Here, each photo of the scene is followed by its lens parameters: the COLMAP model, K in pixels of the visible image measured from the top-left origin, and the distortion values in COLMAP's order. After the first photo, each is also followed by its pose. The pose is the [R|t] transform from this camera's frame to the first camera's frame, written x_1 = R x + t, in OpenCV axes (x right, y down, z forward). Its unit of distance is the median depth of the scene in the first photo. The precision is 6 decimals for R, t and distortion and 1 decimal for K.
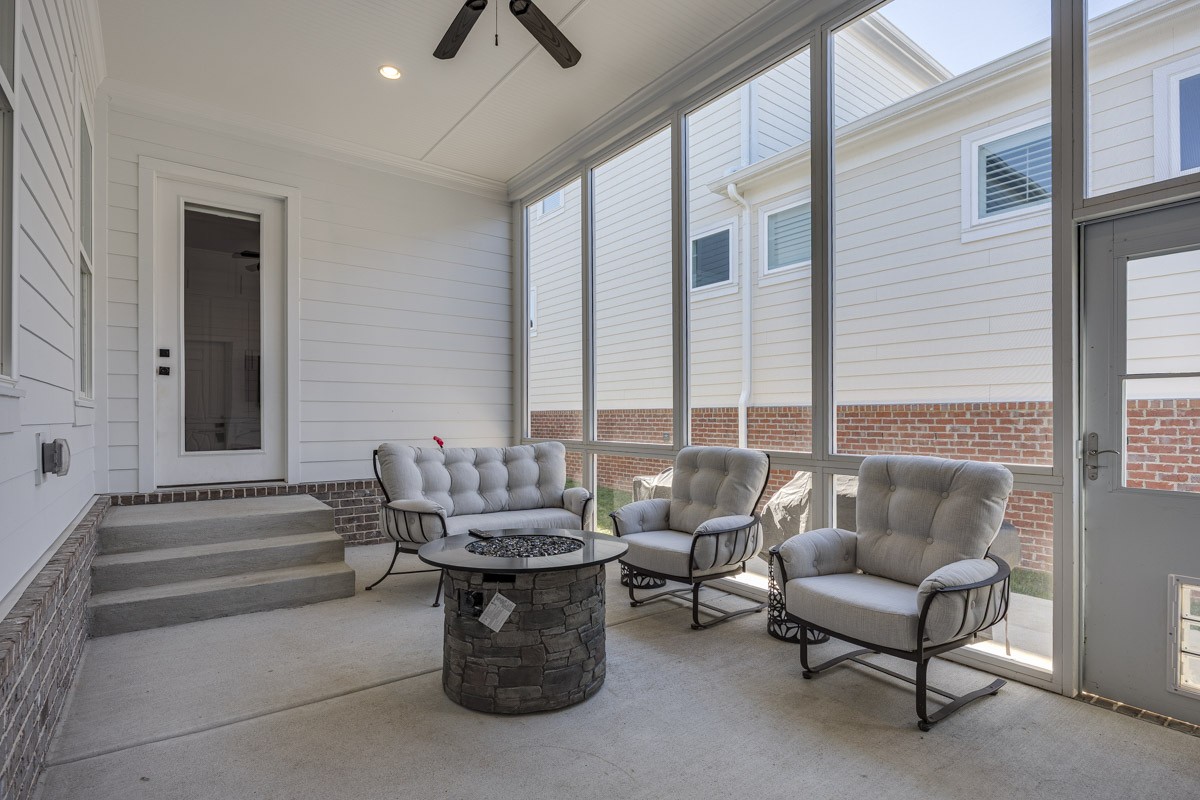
lens RADIAL K [[583.2, 0, 603.0], [0, 583.2, 412.2], [0, 0, 1]] dist [-0.000945, -0.000006]
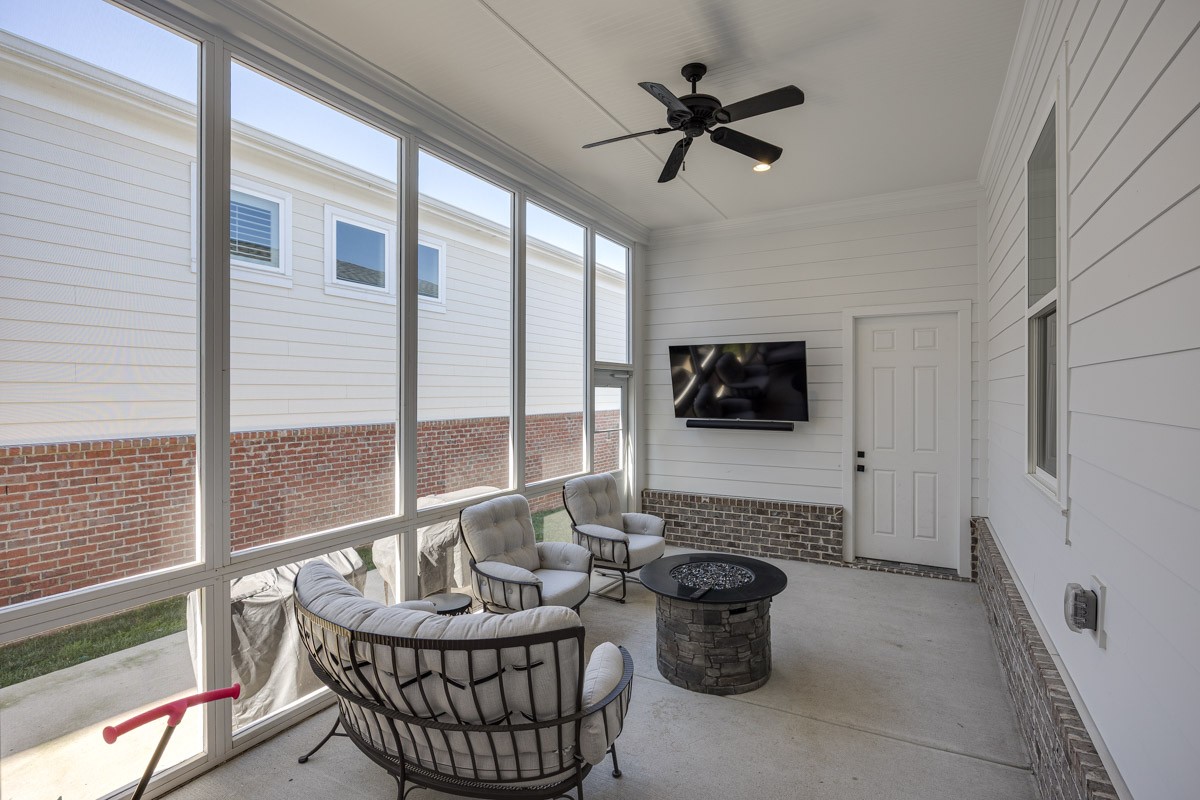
lens RADIAL K [[583.2, 0, 603.0], [0, 583.2, 395.1], [0, 0, 1]] dist [-0.000945, -0.000006]
pose [[-0.407731, -0.004846, 0.913089, -0.544461], [-0.006040, 0.999978, 0.002610, -0.086875], [-0.913082, -0.004451, -0.407751, 0.752170]]
